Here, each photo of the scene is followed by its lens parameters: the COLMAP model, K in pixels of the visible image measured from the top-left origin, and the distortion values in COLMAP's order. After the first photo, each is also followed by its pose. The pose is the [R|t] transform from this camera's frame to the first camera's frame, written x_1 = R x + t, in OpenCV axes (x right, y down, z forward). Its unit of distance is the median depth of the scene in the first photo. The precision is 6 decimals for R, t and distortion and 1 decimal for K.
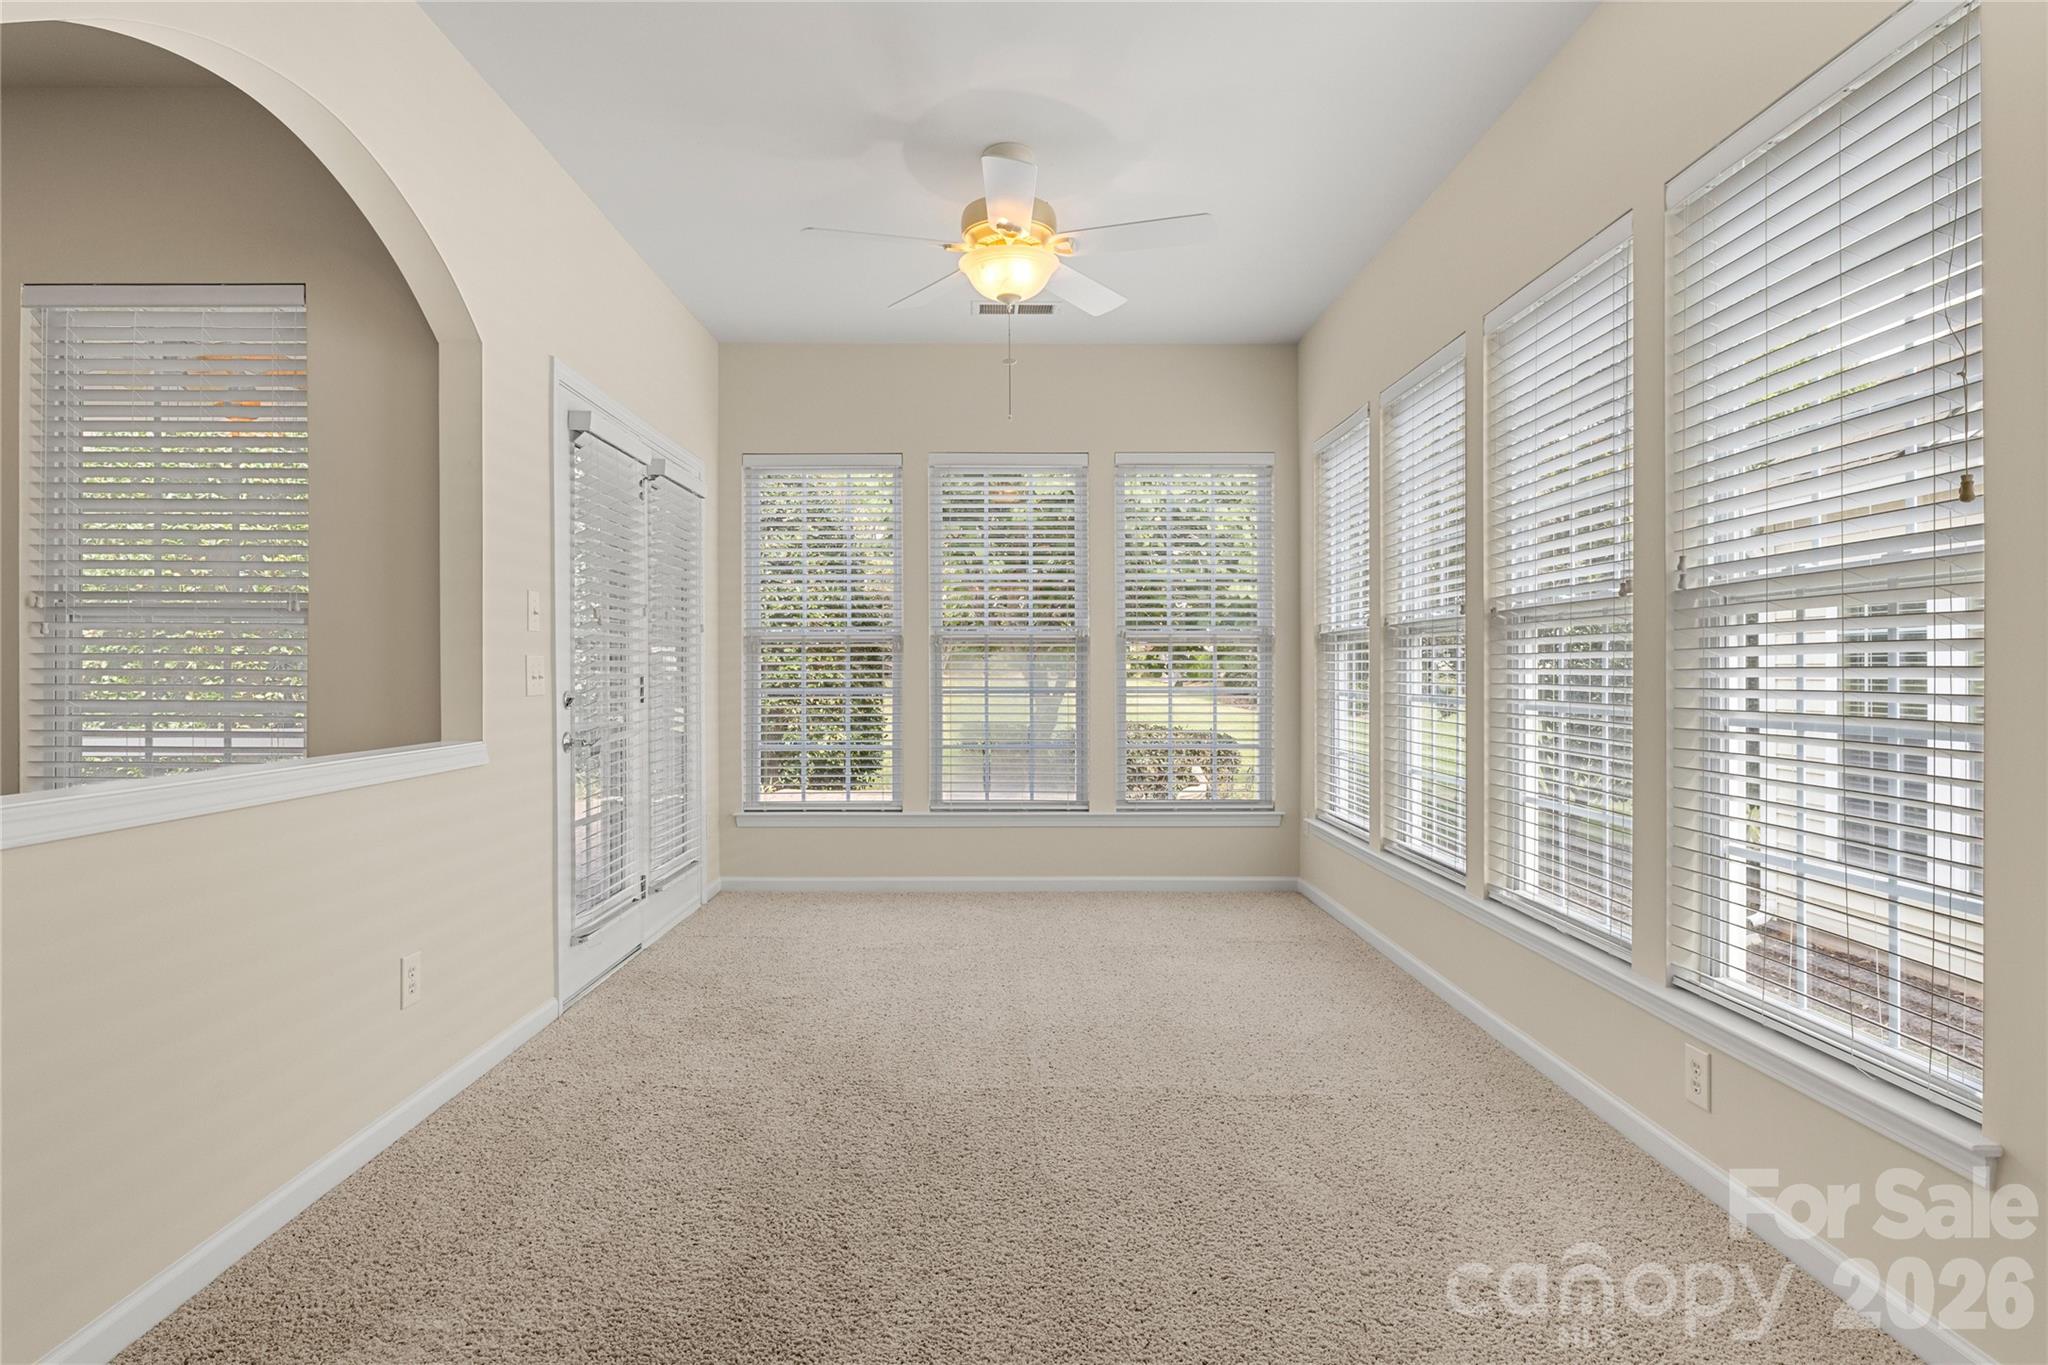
lens RADIAL K [[1109.9, 0, 1024.0], [0, 1109.9, 682.5], [0, 0, 1]] dist [0.001345, -0.000810]
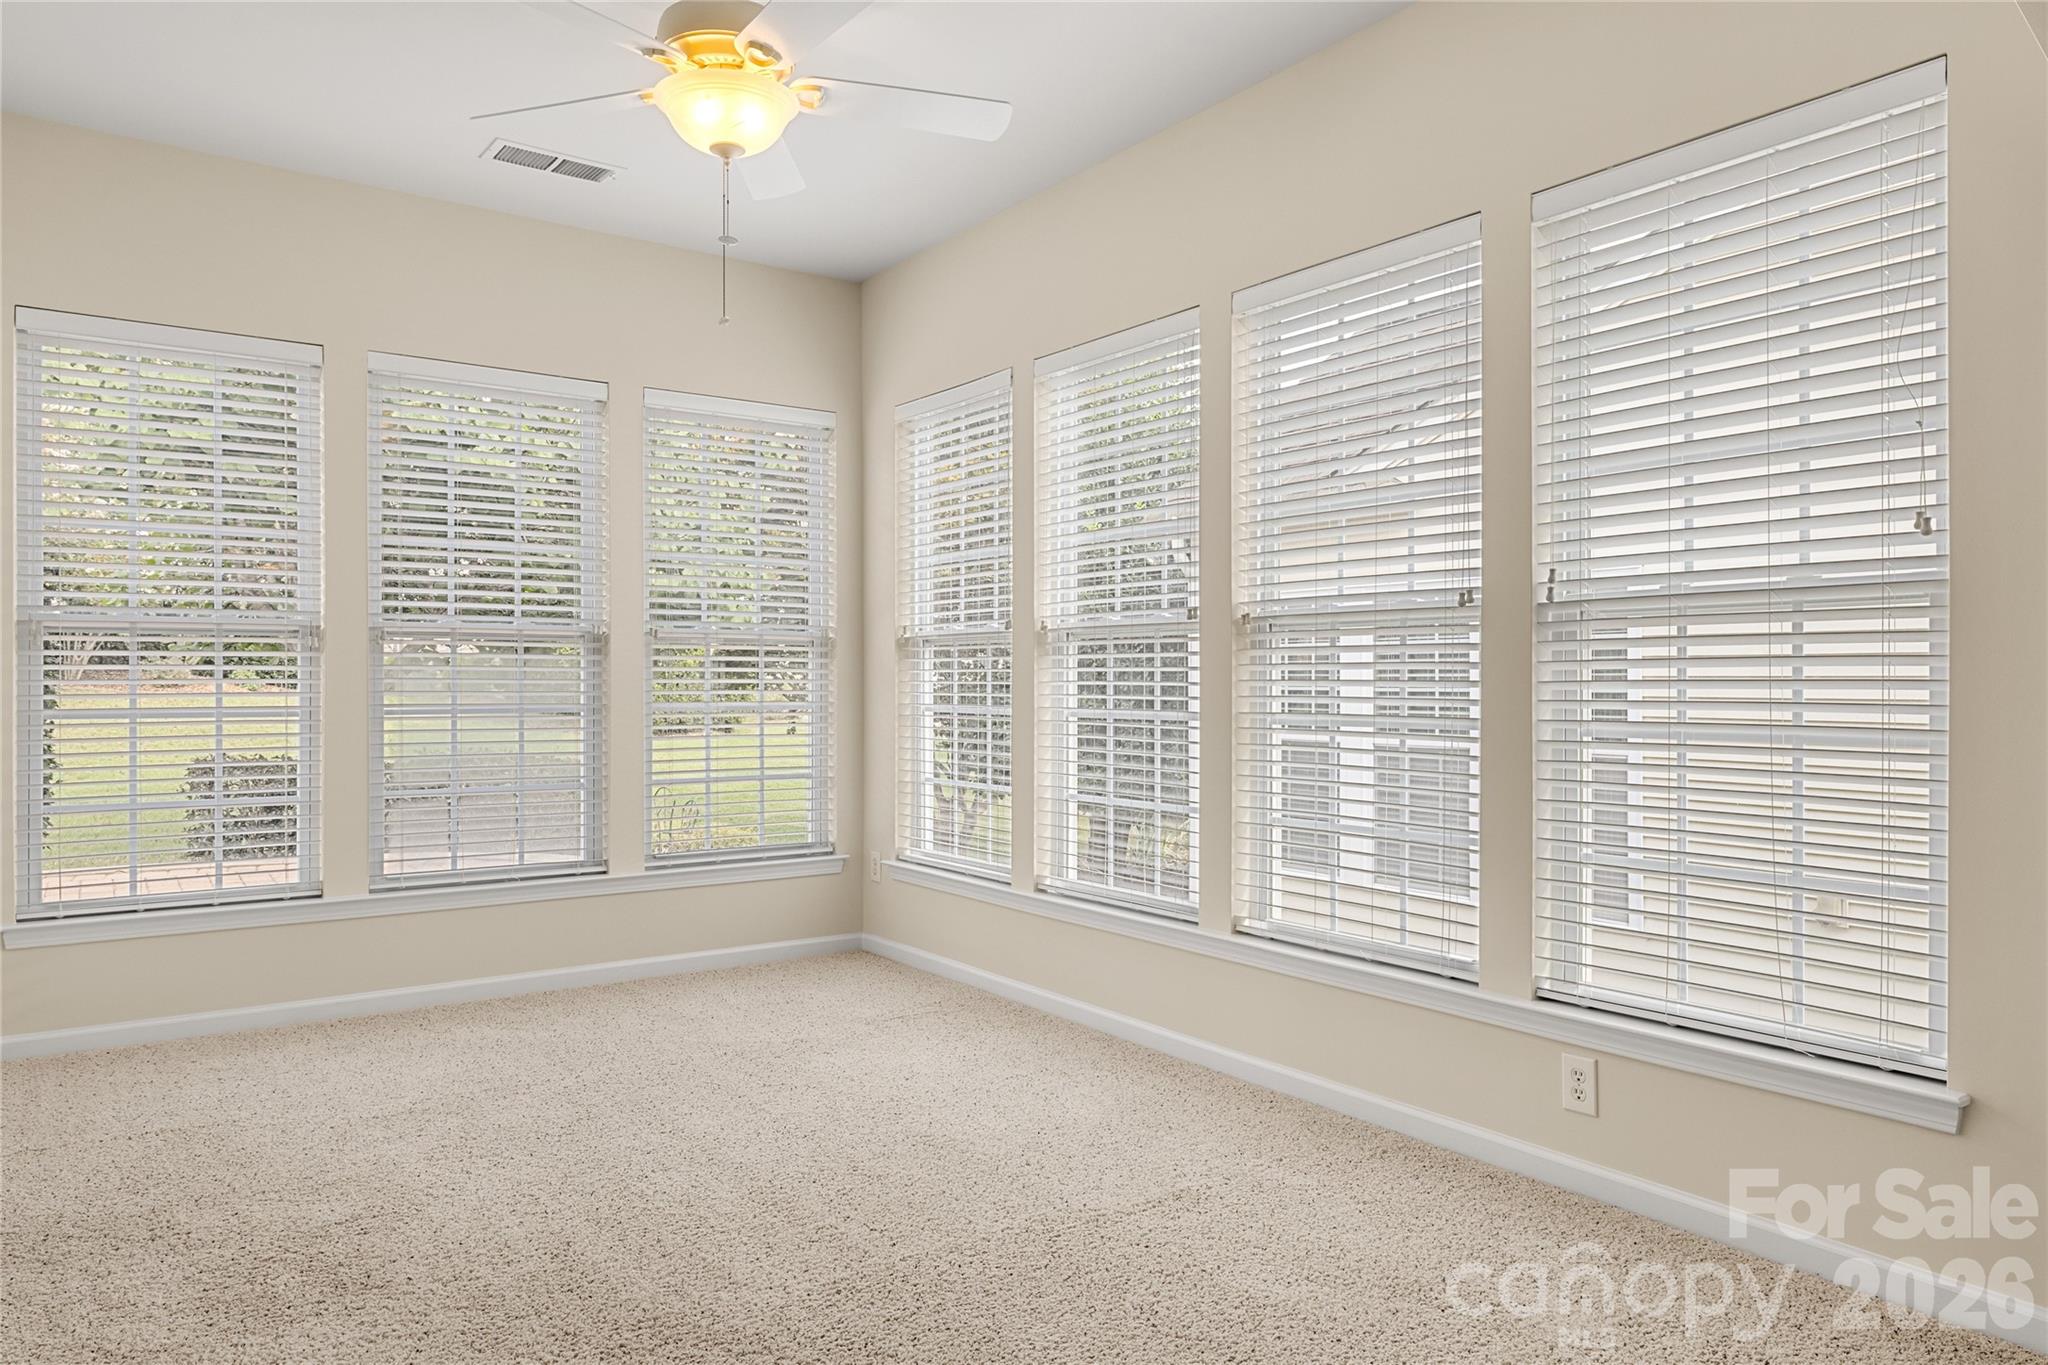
lens RADIAL K [[1312.0, 0, 1027.5], [0, 1312.0, 697.5], [0, 0, 1]] dist [-0.004880, 0.000676]
pose [[0.816751, -0.004427, 0.576973, -0.345547], [0.003514, 0.999990, 0.002699, -0.001800], [-0.576979, -0.000177, 0.816759, 0.220547]]
